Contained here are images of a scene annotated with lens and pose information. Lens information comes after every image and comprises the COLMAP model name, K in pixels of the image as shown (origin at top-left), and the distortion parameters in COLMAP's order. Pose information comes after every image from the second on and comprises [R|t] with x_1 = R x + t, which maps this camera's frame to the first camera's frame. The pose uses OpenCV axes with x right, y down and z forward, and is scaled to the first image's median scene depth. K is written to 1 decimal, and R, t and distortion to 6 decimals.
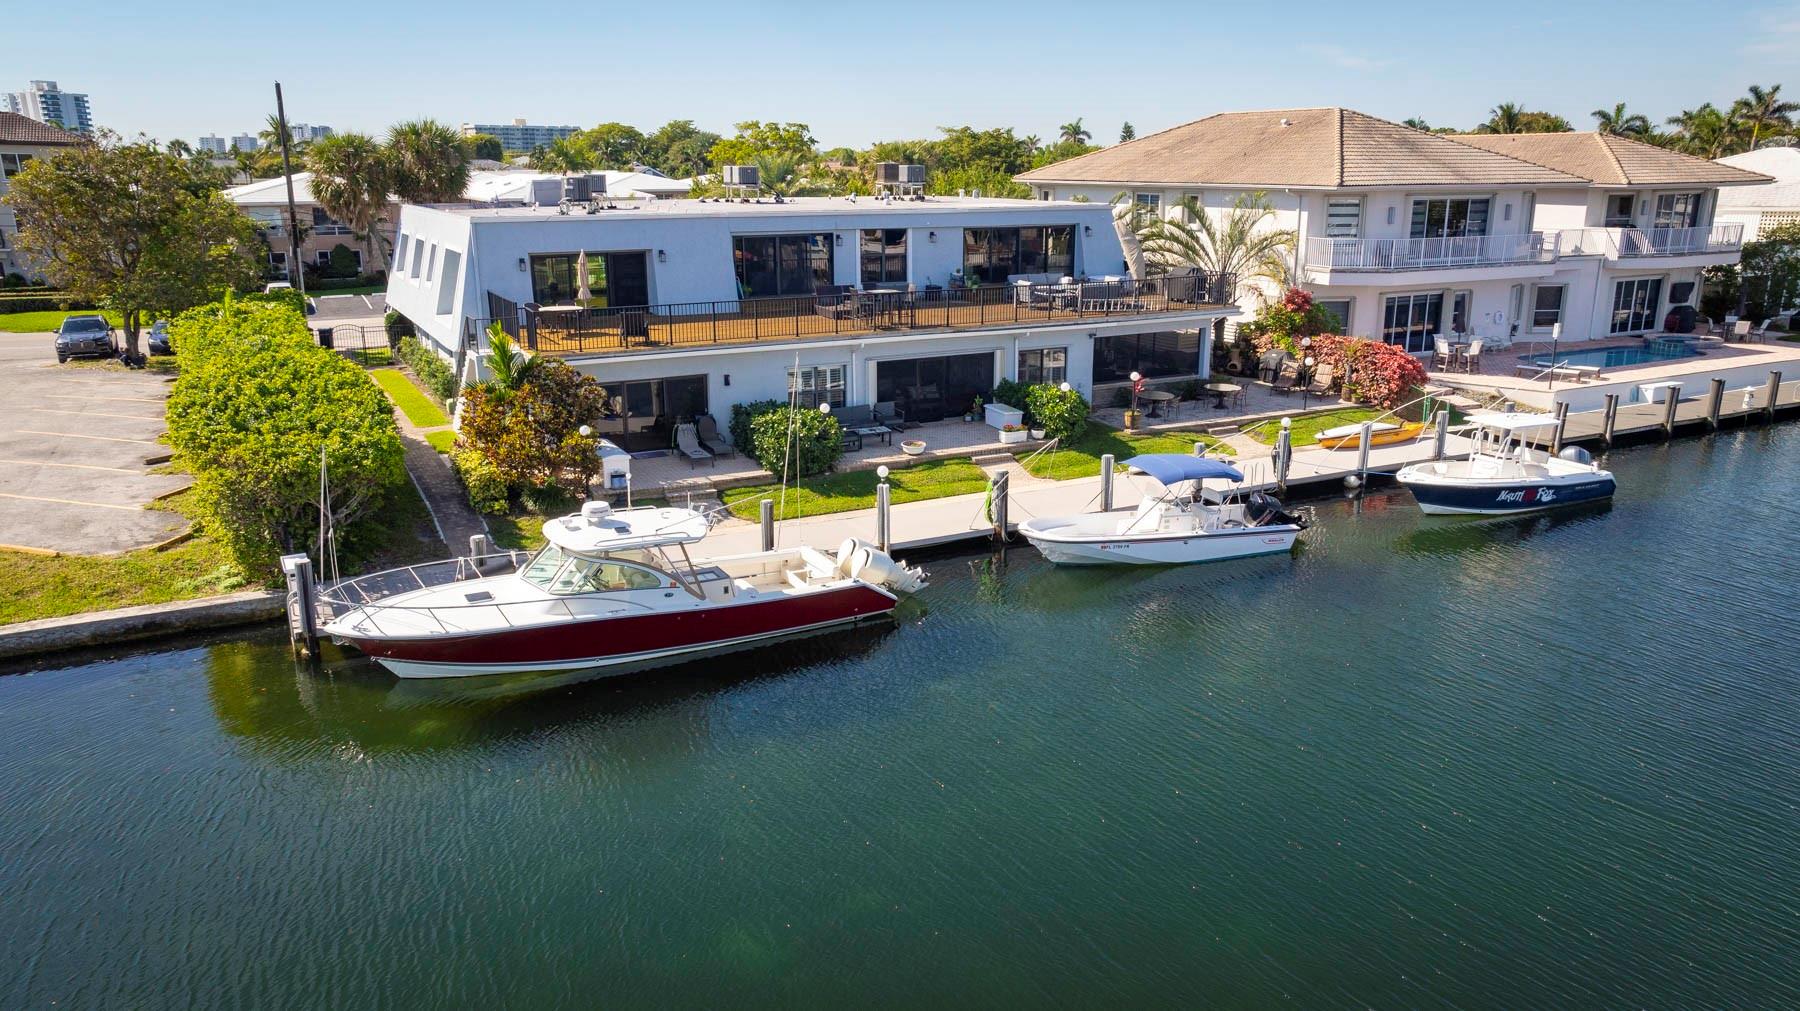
lens RADIAL K [[1249.2, 0, 886.0], [0, 1249.2, 494.1], [0, 0, 1]] dist [-0.016108, 0.034034]
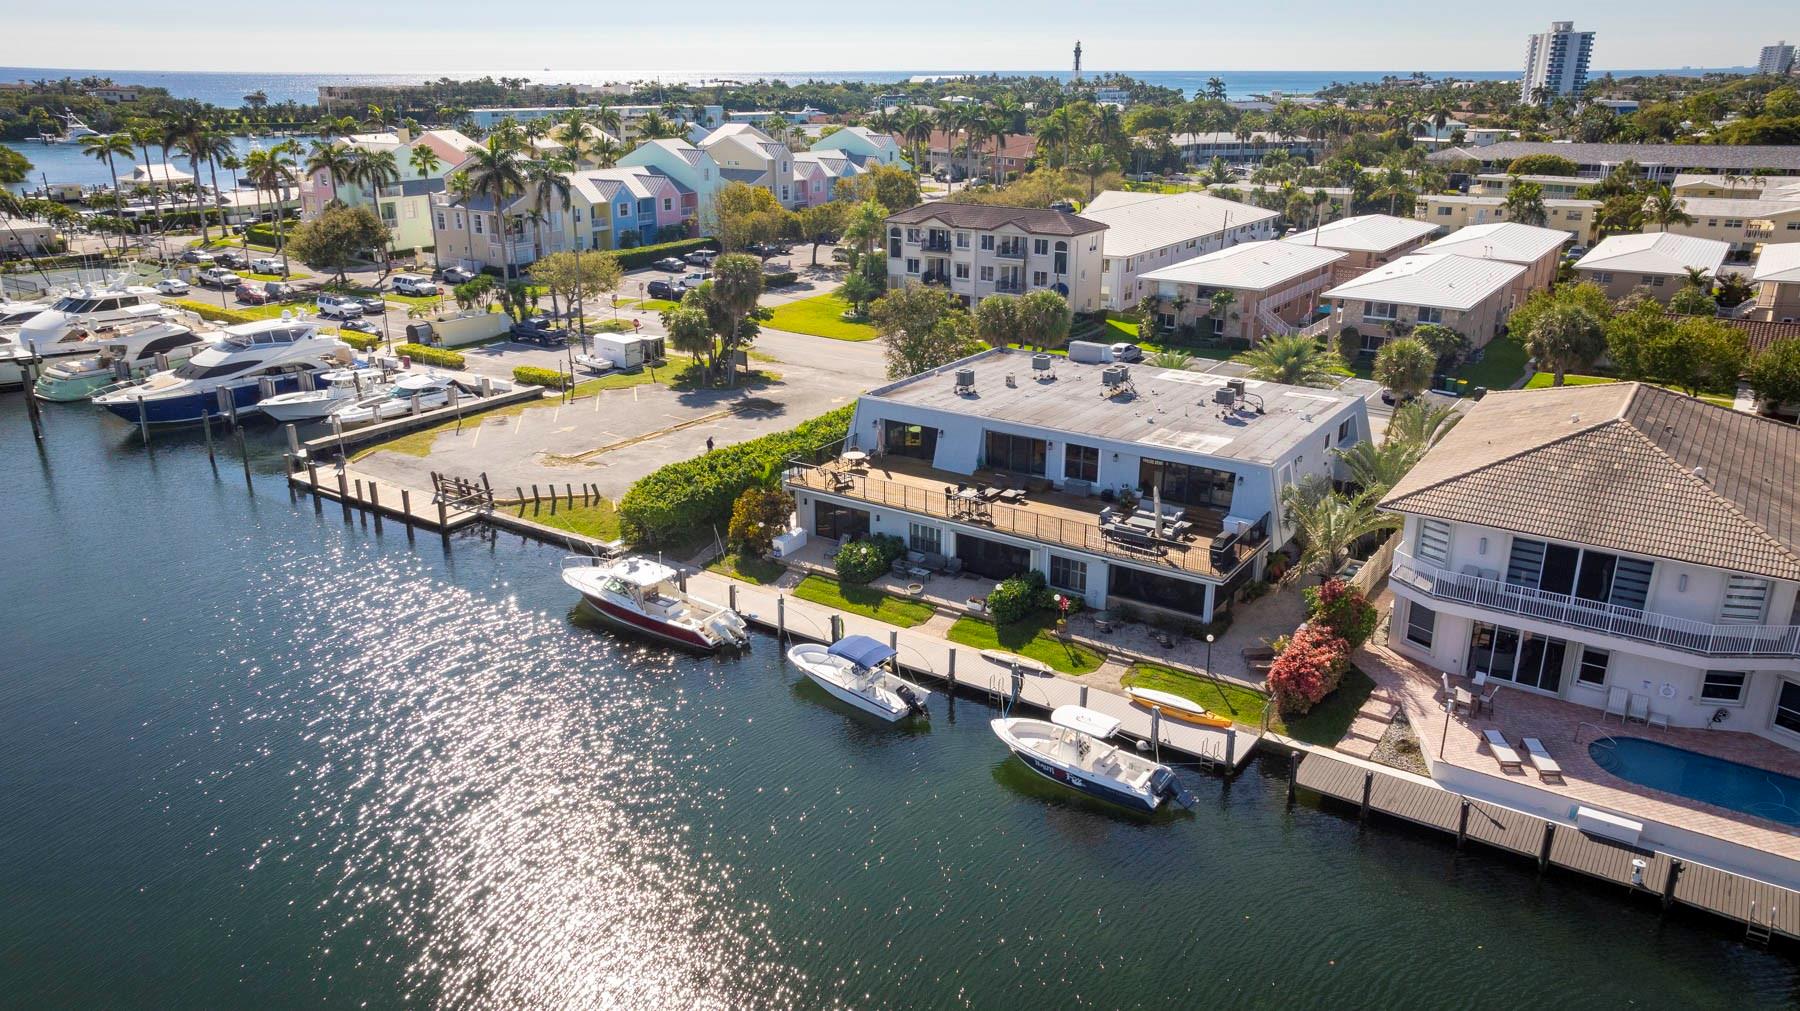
lens RADIAL K [[1249.2, 0, 935.0], [0, 1249.2, 494.2], [0, 0, 1]] dist [-0.016108, 0.034034]
pose [[0.474253, 0.286183, -0.832576, 1.131740], [-0.222922, 0.953909, 0.200908, -0.406246], [0.851698, 0.090318, 0.516191, 0.099326]]
